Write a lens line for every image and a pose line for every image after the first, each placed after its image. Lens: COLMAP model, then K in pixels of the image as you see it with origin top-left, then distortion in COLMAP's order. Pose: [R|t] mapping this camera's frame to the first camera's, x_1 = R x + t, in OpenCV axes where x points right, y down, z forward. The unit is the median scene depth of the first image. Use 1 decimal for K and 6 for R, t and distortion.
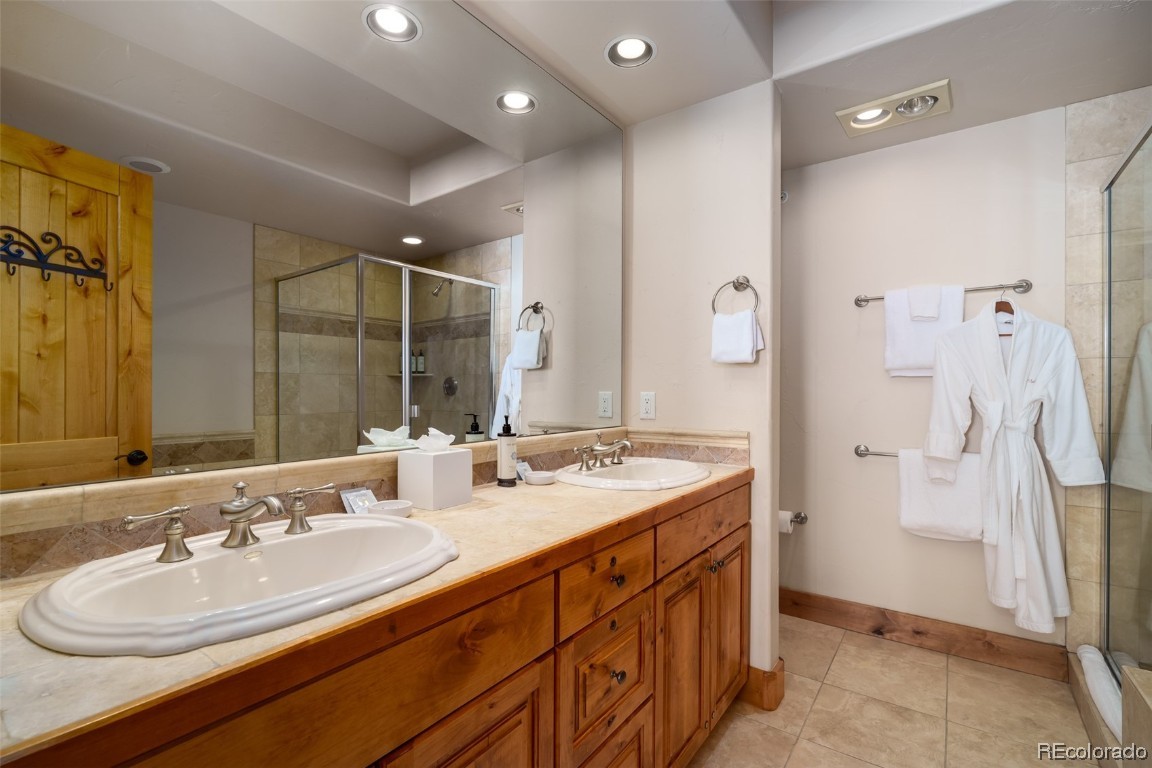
lens RADIAL K [[510.6, 0, 575.9], [0, 510.6, 386.5], [0, 0, 1]] dist [-0.010480, 0.000708]
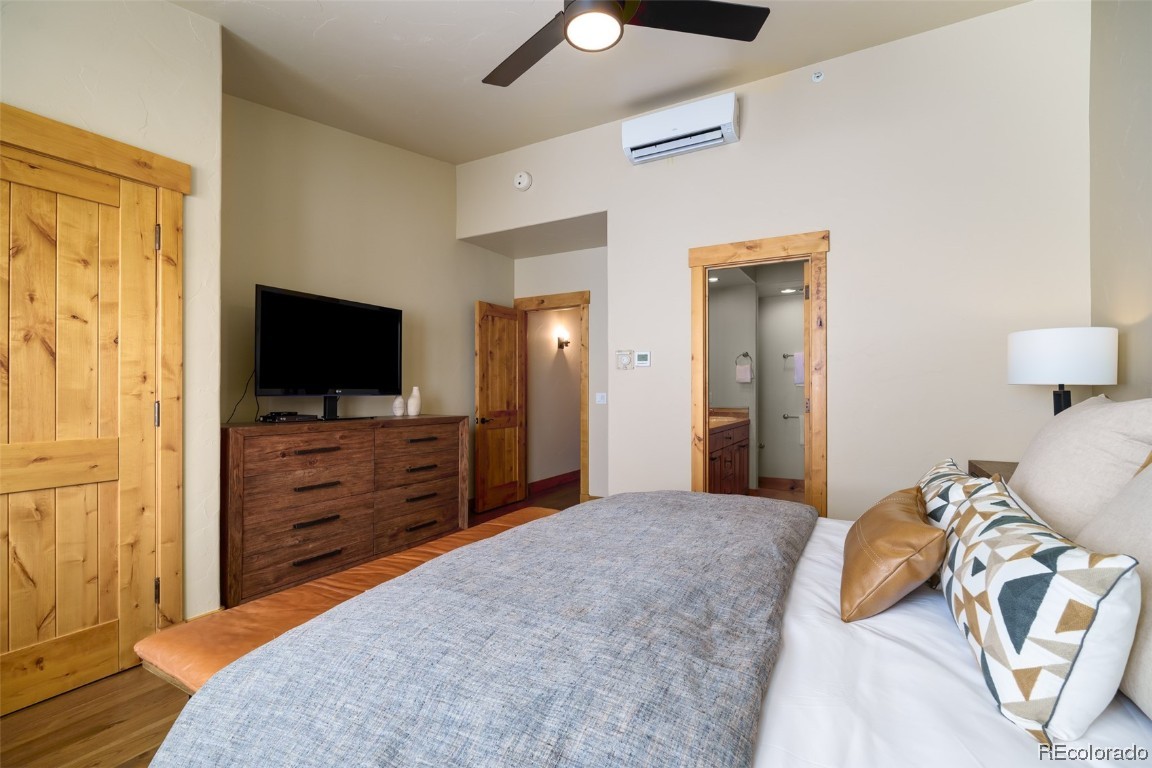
lens RADIAL K [[510.6, 0, 577.3], [0, 510.6, 388.4], [0, 0, 1]] dist [-0.010480, 0.000708]
pose [[0.992555, 0.000446, 0.121798, -0.954003], [-0.000099, 0.999996, -0.002859, -0.005182], [-0.121799, 0.002825, 0.992551, -1.710098]]
